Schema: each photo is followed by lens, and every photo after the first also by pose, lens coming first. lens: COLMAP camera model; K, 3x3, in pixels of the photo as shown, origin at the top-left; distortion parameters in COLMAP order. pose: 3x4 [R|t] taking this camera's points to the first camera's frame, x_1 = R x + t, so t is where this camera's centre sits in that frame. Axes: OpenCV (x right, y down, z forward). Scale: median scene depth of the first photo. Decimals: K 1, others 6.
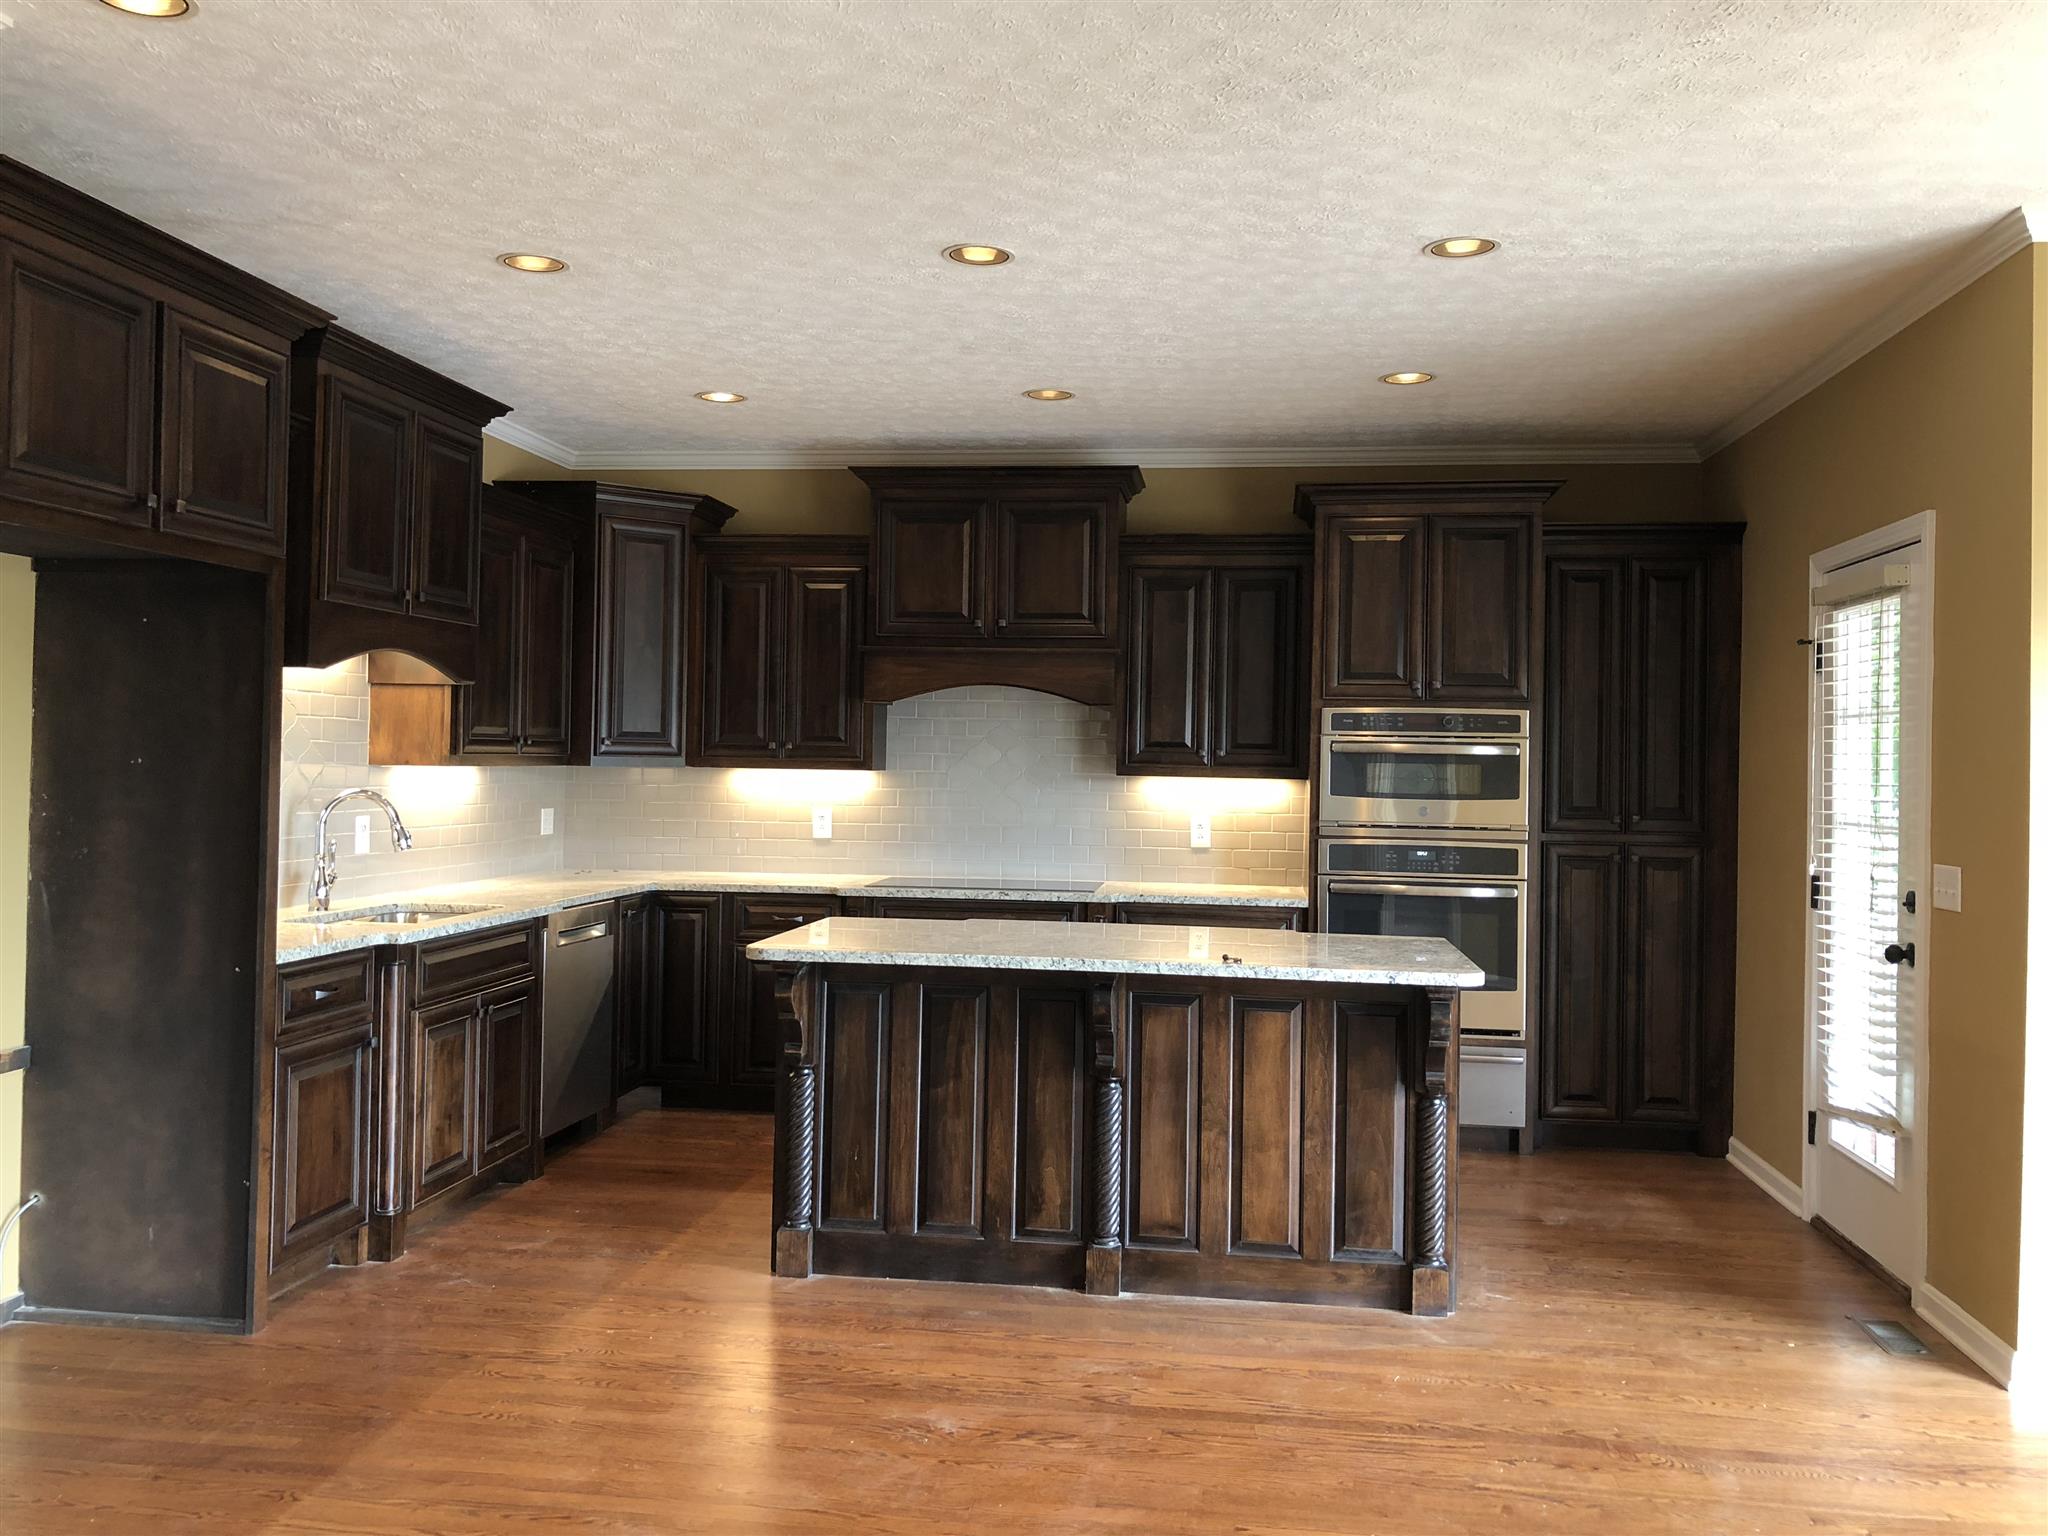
lens RADIAL K [[1700.8, 0, 1028.1], [0, 1700.8, 762.3], [0, 0, 1]] dist [0.067249, -0.094000]
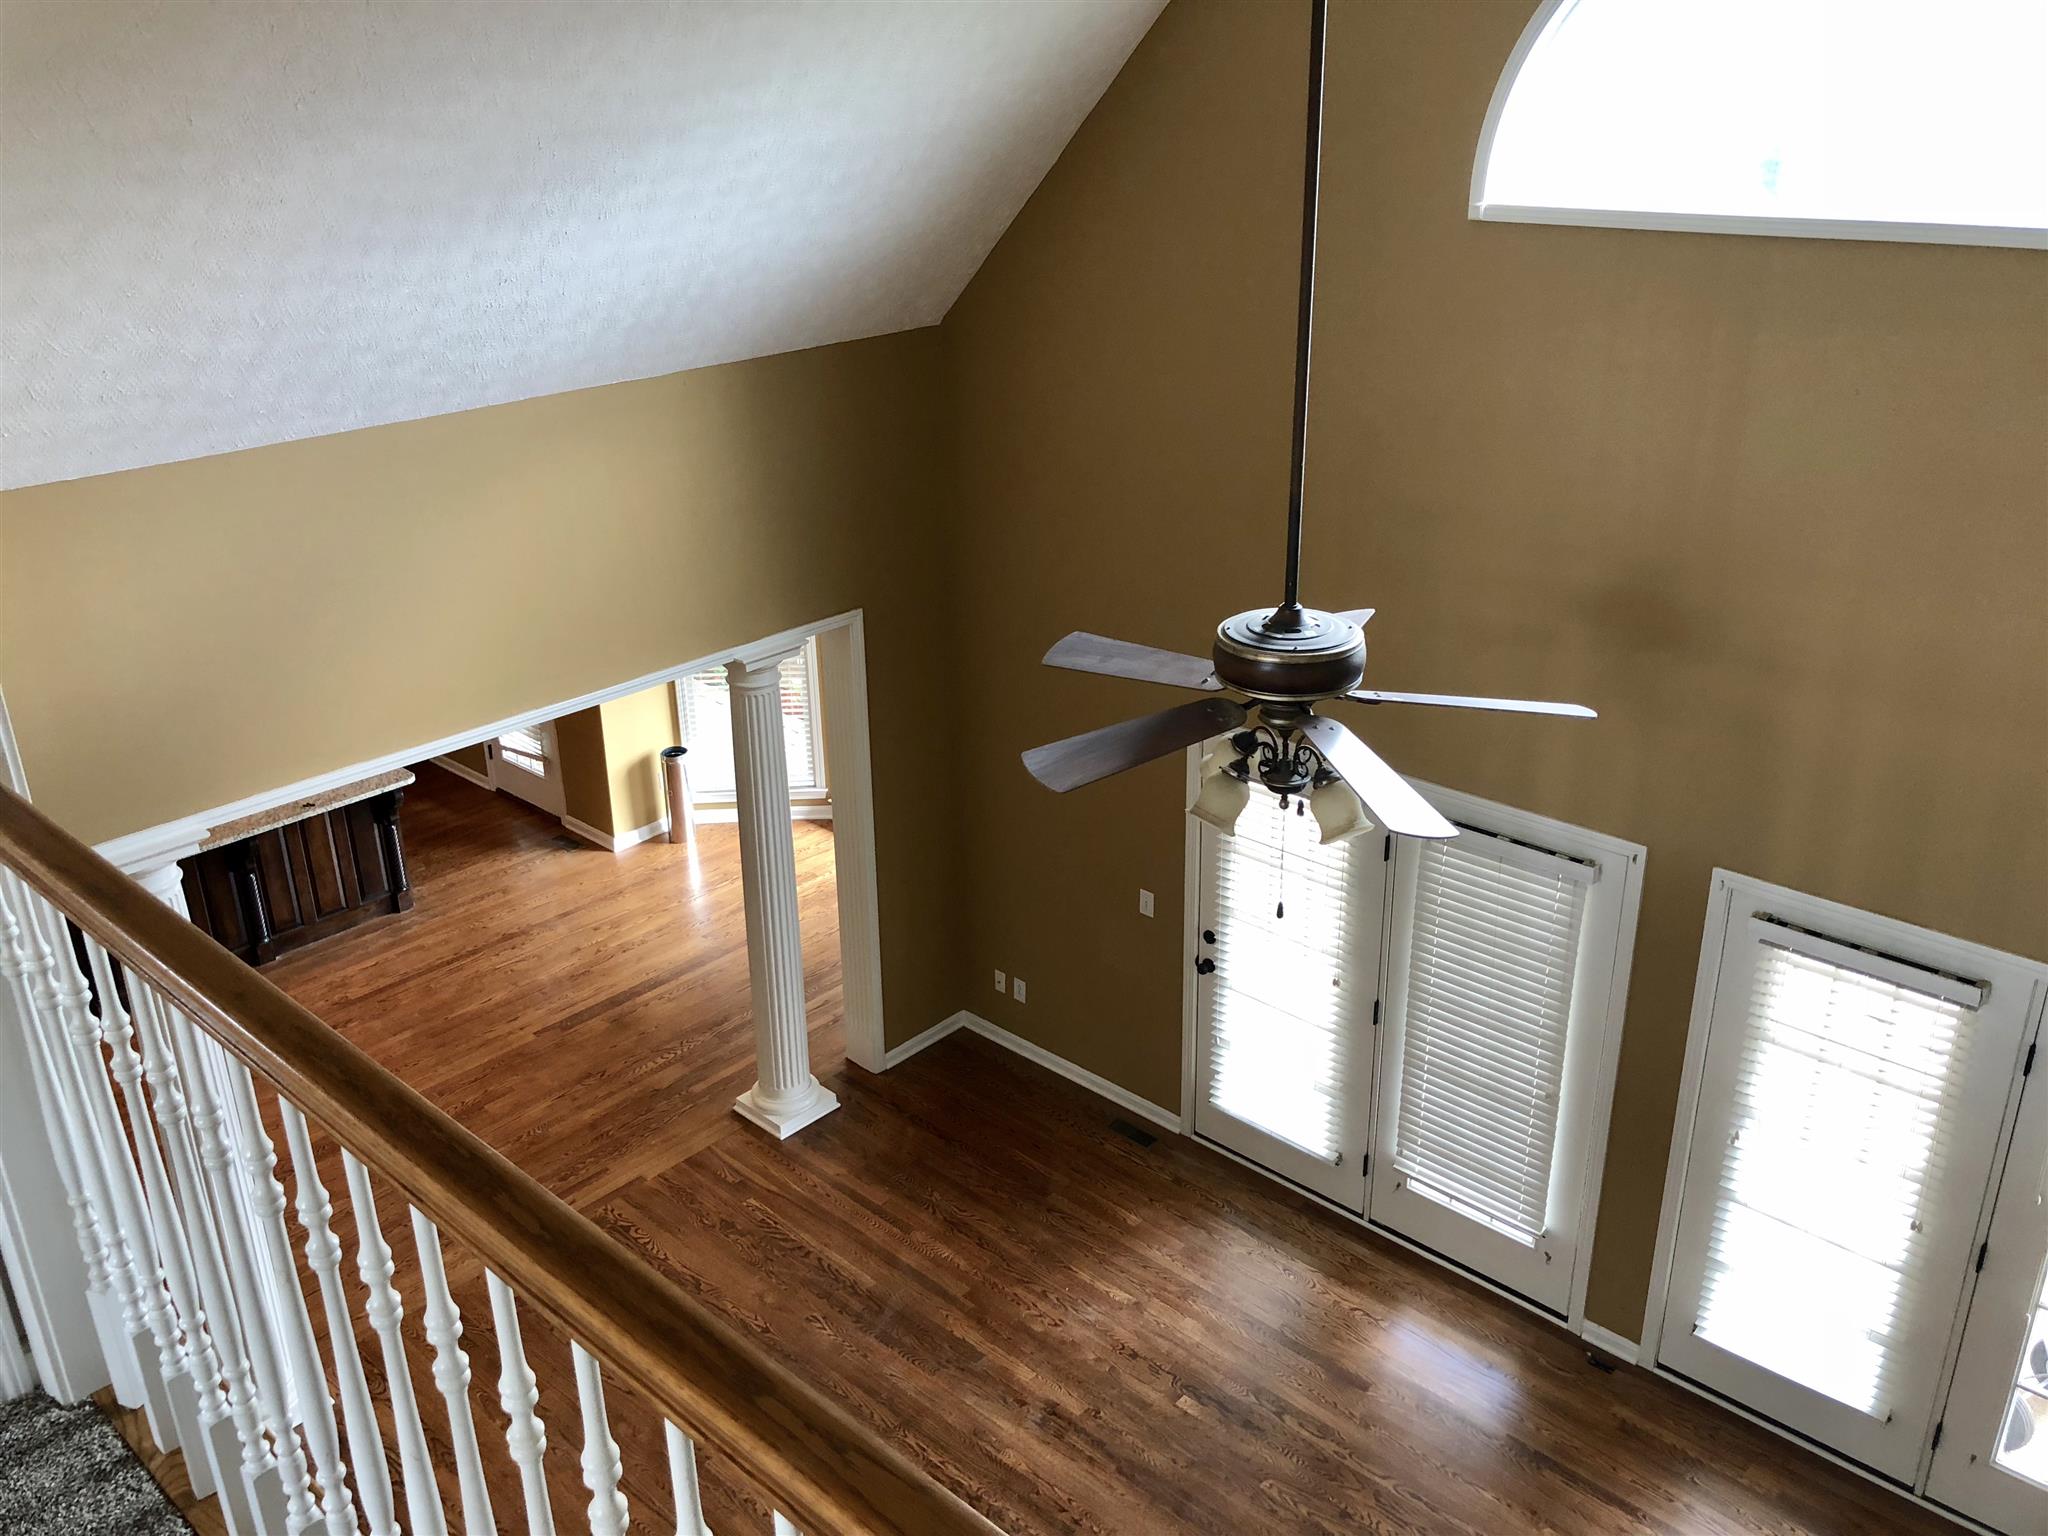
lens RADIAL K [[1700.8, 0, 1024.8], [0, 1700.8, 771.1], [0, 0, 1]] dist [0.067249, -0.094000]
pose [[0.580101, -0.348888, 0.736044, -0.911935], [0.026423, 0.911210, 0.411093, -0.770622], [-0.814116, -0.219027, 0.537813, -0.879606]]
